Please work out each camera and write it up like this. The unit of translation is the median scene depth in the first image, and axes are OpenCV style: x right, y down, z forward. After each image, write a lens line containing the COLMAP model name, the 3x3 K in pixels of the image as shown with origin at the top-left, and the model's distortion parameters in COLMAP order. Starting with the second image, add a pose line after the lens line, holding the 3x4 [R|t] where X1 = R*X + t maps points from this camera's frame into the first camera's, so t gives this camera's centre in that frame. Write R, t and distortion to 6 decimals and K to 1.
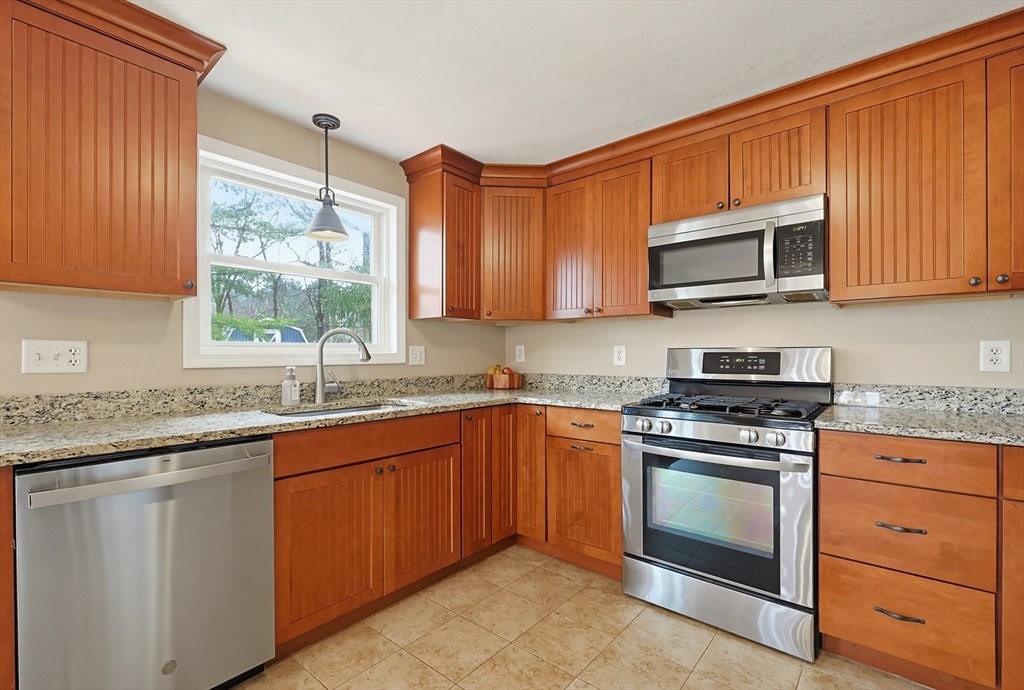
lens RADIAL K [[451.2, 0, 498.9], [0, 451.2, 354.4], [0, 0, 1]] dist [-0.002831, 0.000009]
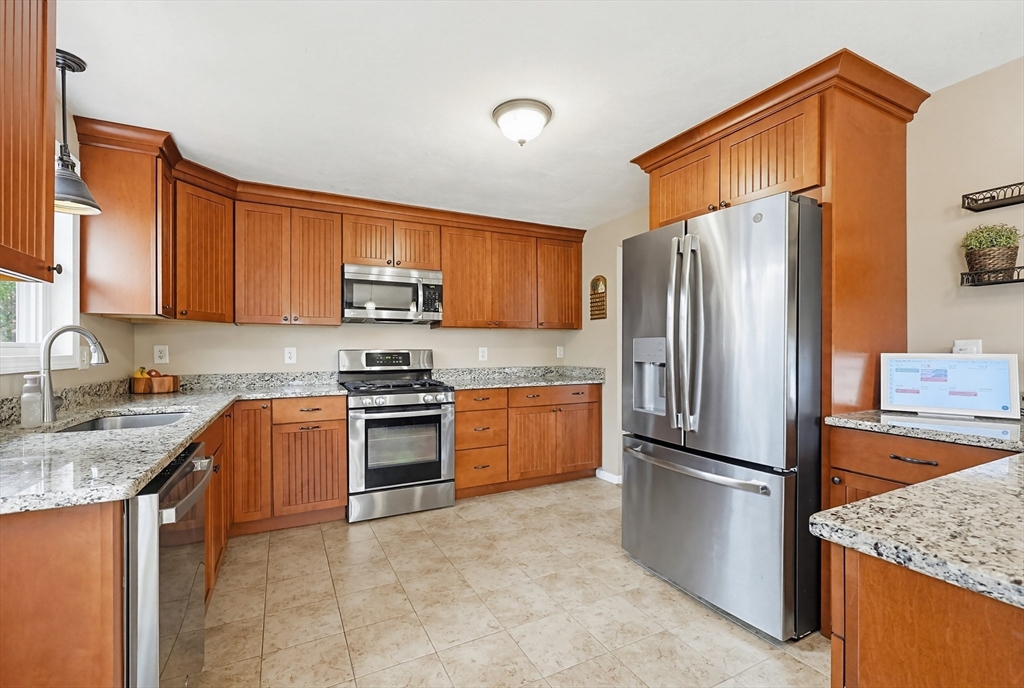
lens RADIAL K [[451.2, 0, 498.9], [0, 451.2, 353.4], [0, 0, 1]] dist [-0.002831, 0.000009]
pose [[0.395505, -0.004488, 0.918453, -0.797402], [0.005981, 0.999979, 0.002311, -0.003248], [-0.918444, 0.004579, 0.395524, 0.004531]]
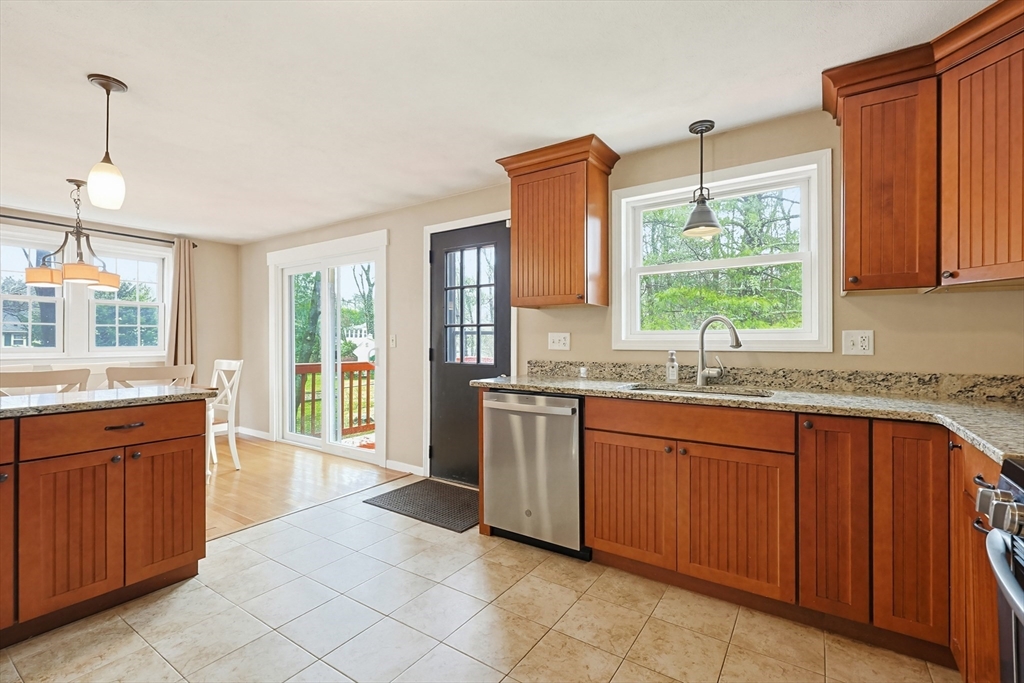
lens RADIAL K [[450.2, 0, 541.0], [0, 450.2, 336.9], [0, 0, 1]] dist [-0.001004, -0.000077]
pose [[0.156494, -0.005951, -0.987661, 0.625948], [-0.004178, 0.999969, -0.006687, -0.000290], [0.987670, 0.005173, 0.156464, 0.449336]]
